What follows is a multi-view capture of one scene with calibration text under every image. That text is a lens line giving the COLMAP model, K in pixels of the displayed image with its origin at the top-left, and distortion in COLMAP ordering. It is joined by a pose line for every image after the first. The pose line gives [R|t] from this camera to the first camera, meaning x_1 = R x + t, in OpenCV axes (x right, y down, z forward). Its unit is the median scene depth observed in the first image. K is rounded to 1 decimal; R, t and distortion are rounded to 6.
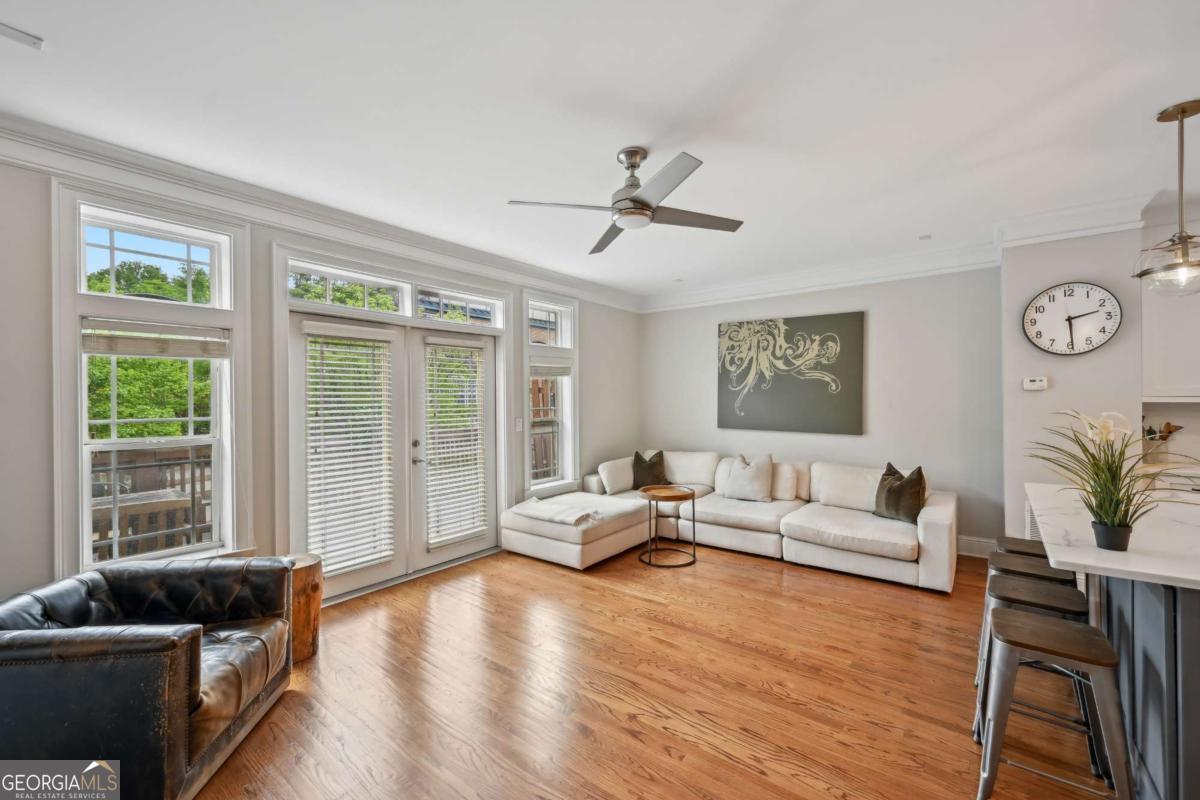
lens RADIAL K [[490.6, 0, 613.3], [0, 490.6, 397.3], [0, 0, 1]] dist [0.010024, 0.000067]
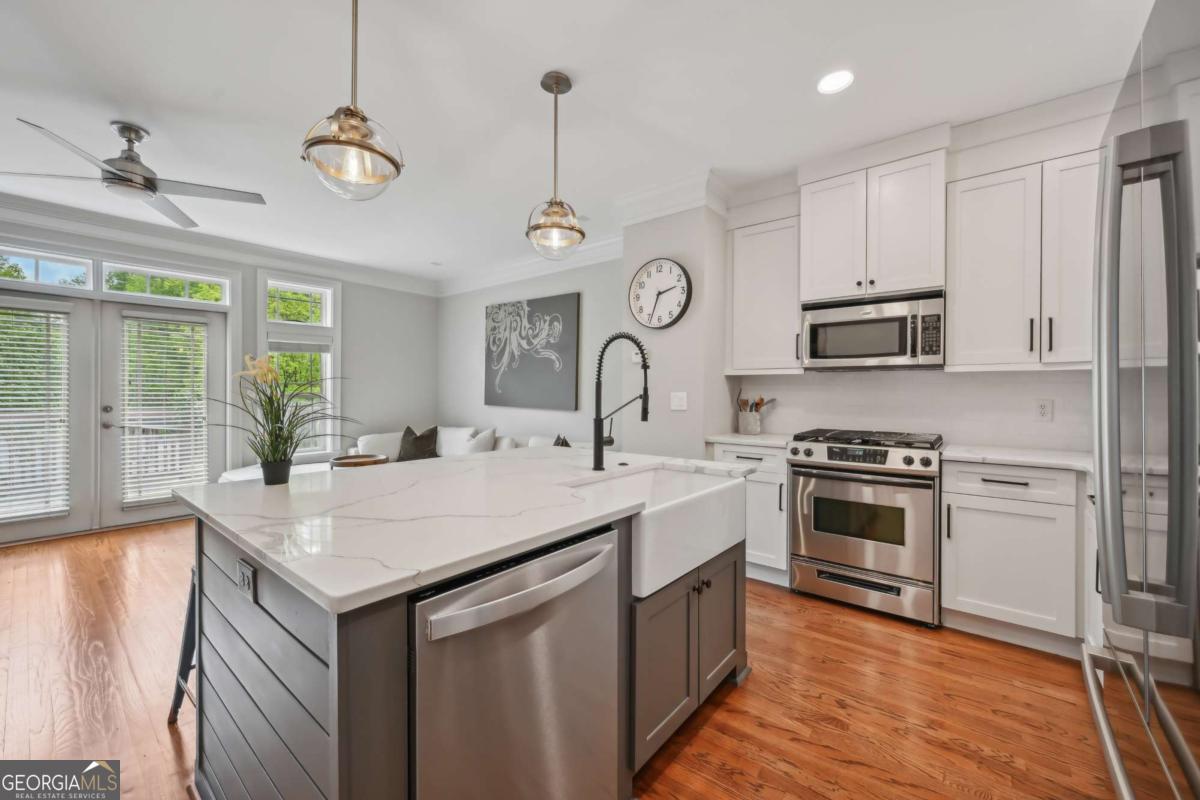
lens RADIAL K [[472.2, 0, 600.2], [0, 472.2, 390.4], [0, 0, 1]] dist [0.000942, -0.000065]
pose [[0.999347, 0.013042, -0.033706, 0.549930], [-0.013091, 0.999914, -0.001232, 0.031380], [0.033687, 0.001672, 0.999431, 0.001989]]
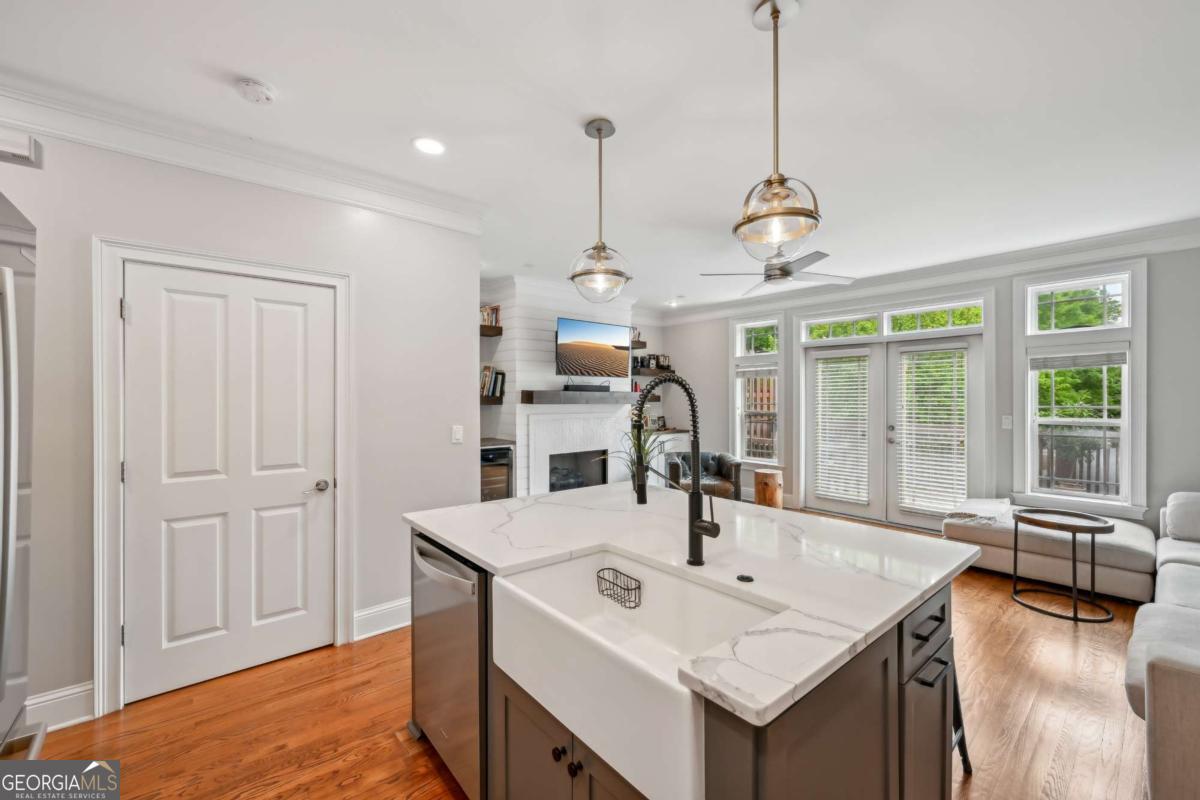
lens RADIAL K [[490.6, 0, 613.3], [0, 490.6, 397.3], [0, 0, 1]] dist [0.010024, 0.000067]
pose [[-0.228800, 0.012023, -0.973399, 0.843812], [0.003508, 0.999927, 0.011526, -0.006876], [0.973467, -0.000778, -0.228825, 0.437841]]
